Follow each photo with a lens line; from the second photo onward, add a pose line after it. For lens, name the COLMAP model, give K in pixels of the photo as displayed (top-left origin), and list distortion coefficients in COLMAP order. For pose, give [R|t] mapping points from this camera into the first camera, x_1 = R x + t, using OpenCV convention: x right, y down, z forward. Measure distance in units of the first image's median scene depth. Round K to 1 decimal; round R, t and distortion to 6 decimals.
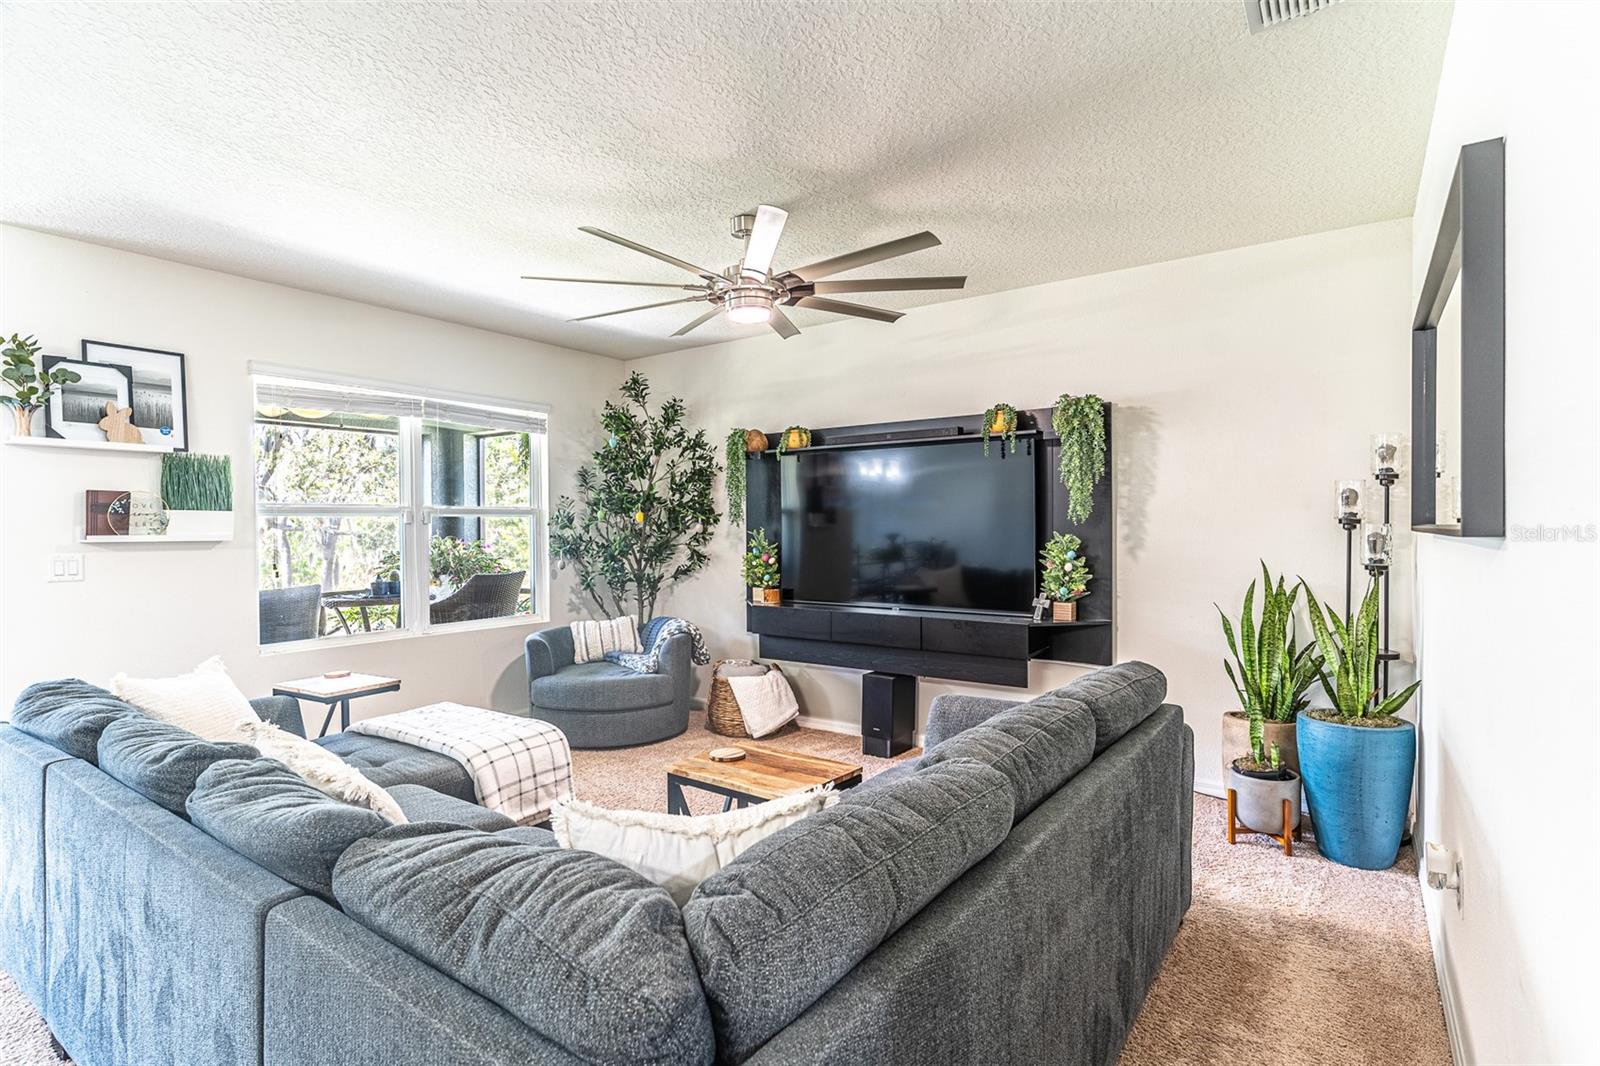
lens RADIAL K [[838.3, 0, 799.2], [0, 838.3, 533.5], [0, 0, 1]] dist [-0.006388, 0.000824]
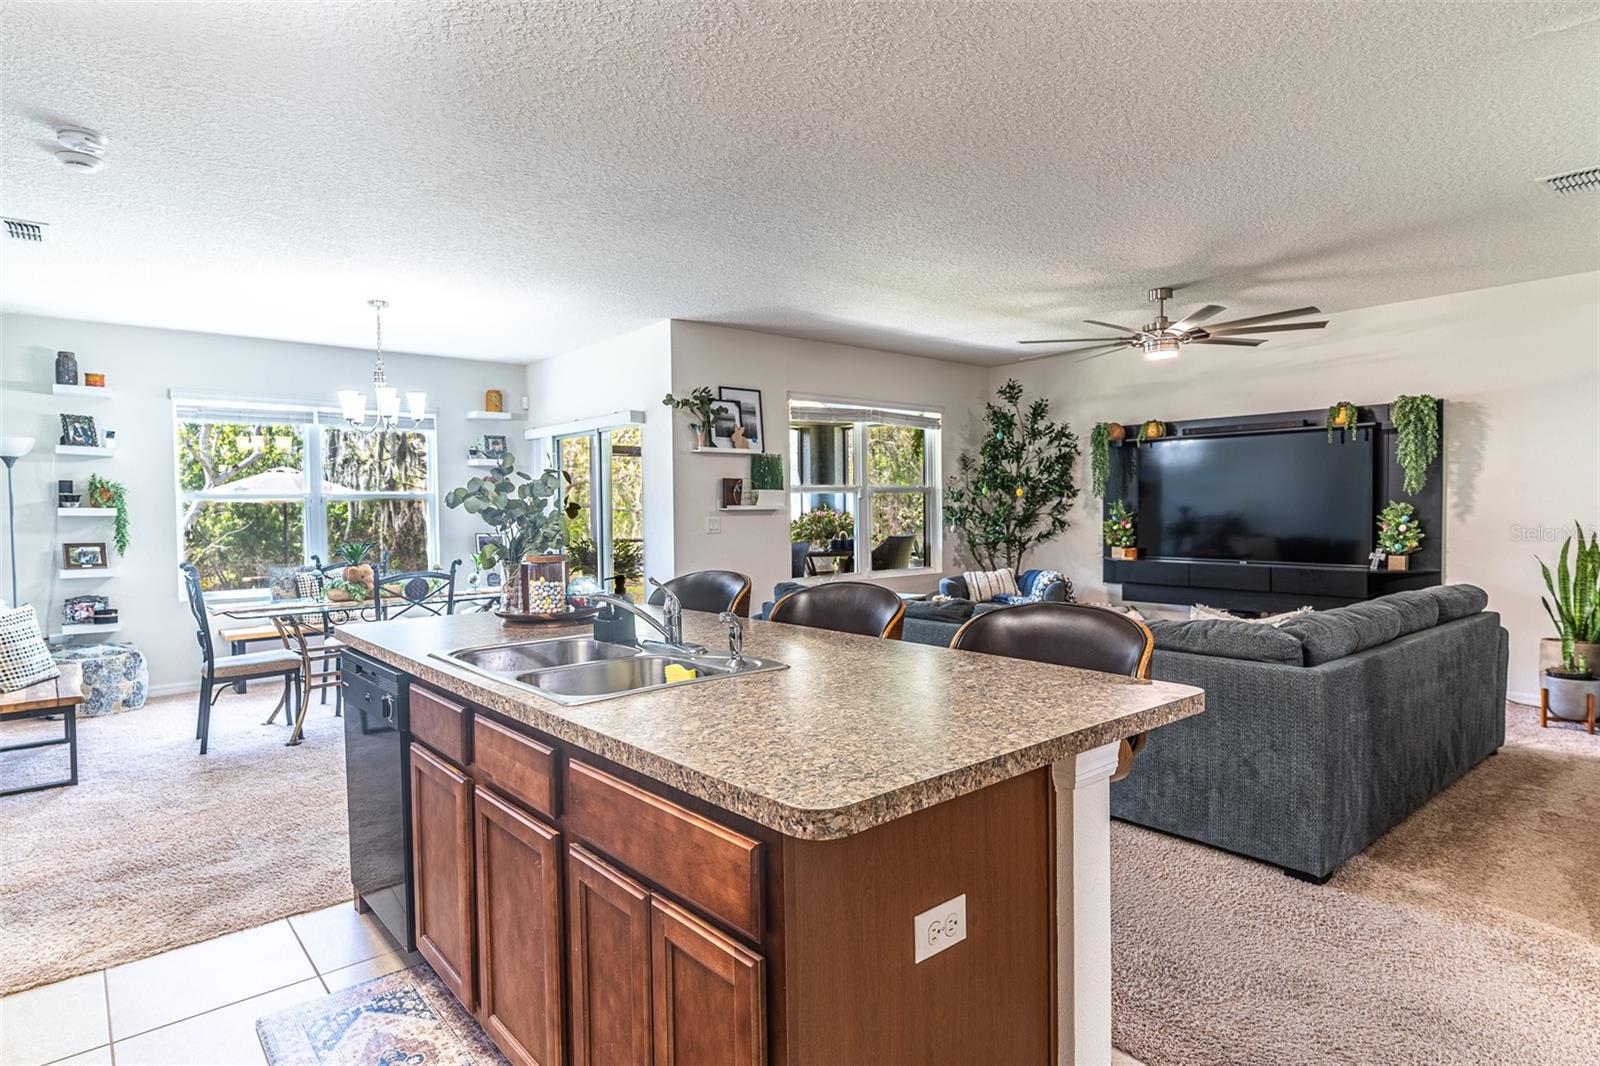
lens RADIAL K [[918.4, 0, 756.2], [0, 918.4, 535.0], [0, 0, 1]] dist [-0.007076, 0.004234]
pose [[0.963380, 0.004681, -0.268101, -0.253111], [0.002112, 0.999684, 0.025043, 0.012831], [0.268133, -0.024692, 0.963065, -0.610630]]
